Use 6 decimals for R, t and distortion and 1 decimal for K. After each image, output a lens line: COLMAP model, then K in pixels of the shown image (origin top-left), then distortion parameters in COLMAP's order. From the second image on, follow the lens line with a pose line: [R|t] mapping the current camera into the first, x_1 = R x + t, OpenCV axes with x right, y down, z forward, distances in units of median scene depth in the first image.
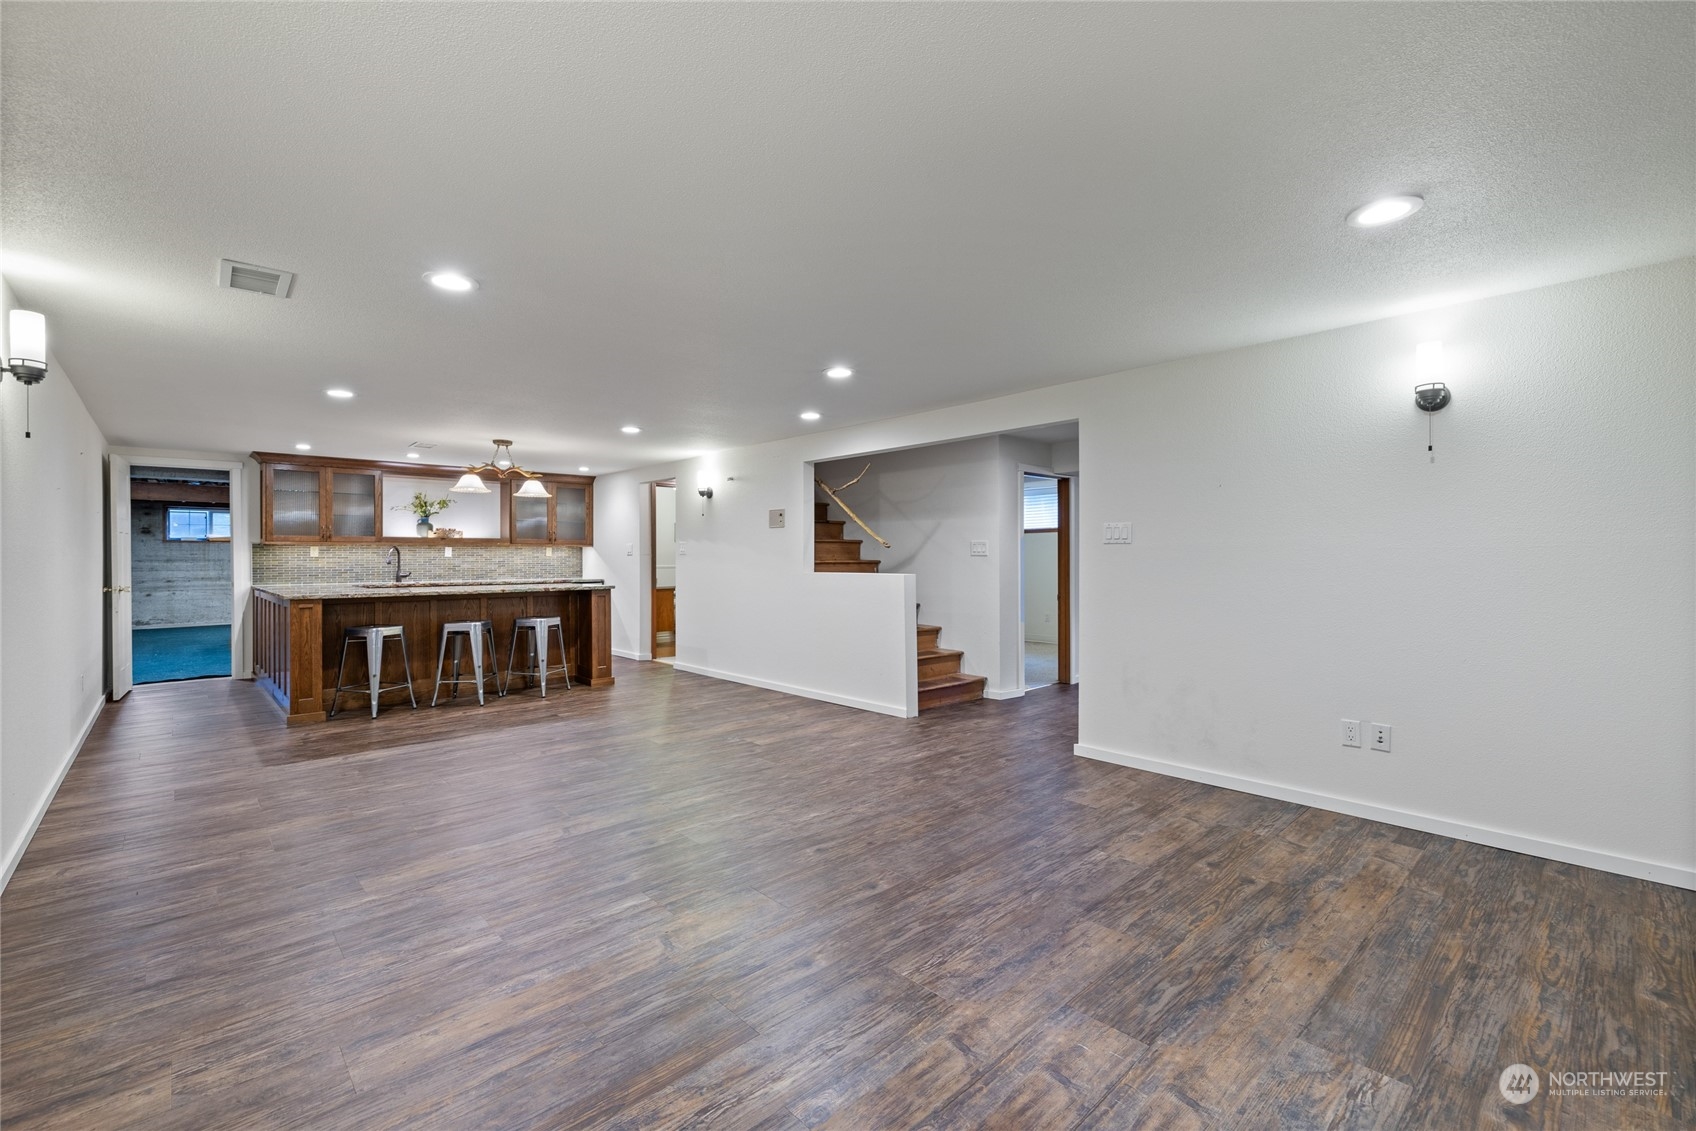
lens RADIAL K [[710.1, 0, 848.0], [0, 710.1, 565.5], [0, 0, 1]] dist [-0.000807, -0.000113]
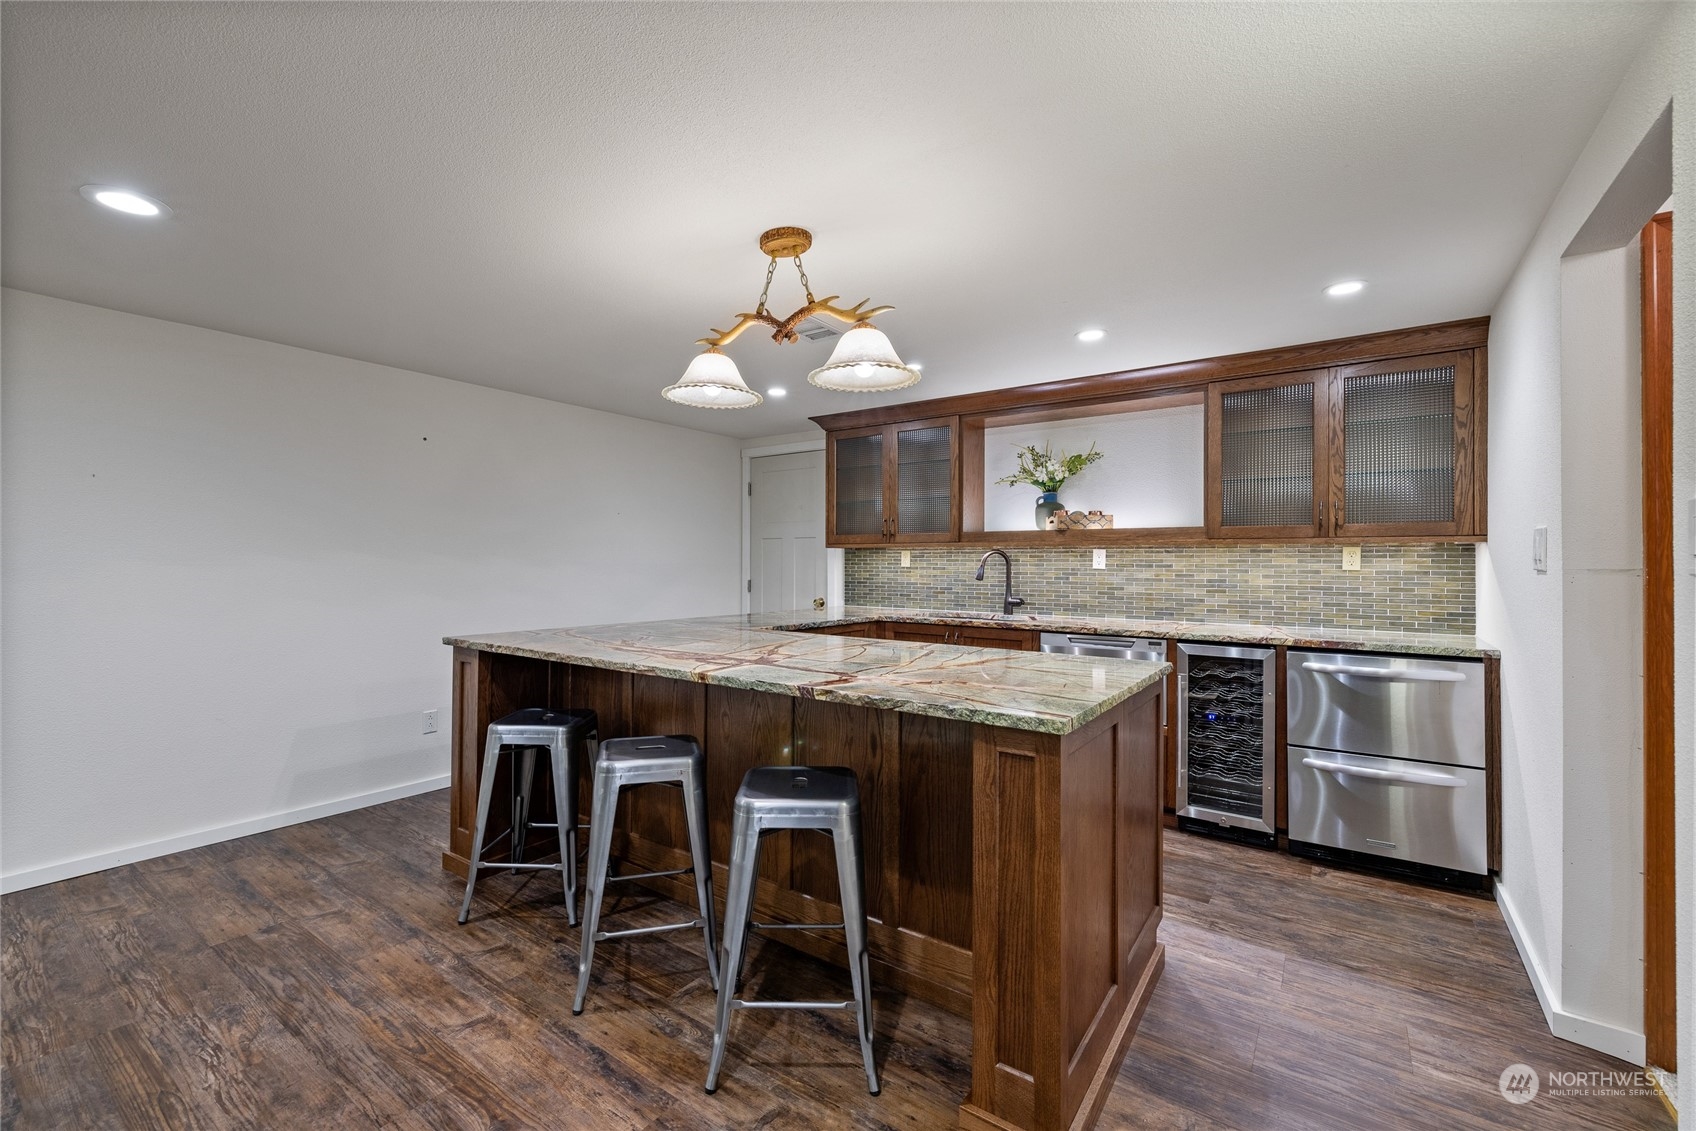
lens RADIAL K [[710.1, 0, 848.0], [0, 710.1, 565.5], [0, 0, 1]] dist [-0.000807, -0.000113]
pose [[0.181888, 0.008097, -0.983286, -0.255860], [-0.017932, 0.999827, 0.004916, -0.031680], [0.983156, 0.016738, 0.182002, 1.696156]]
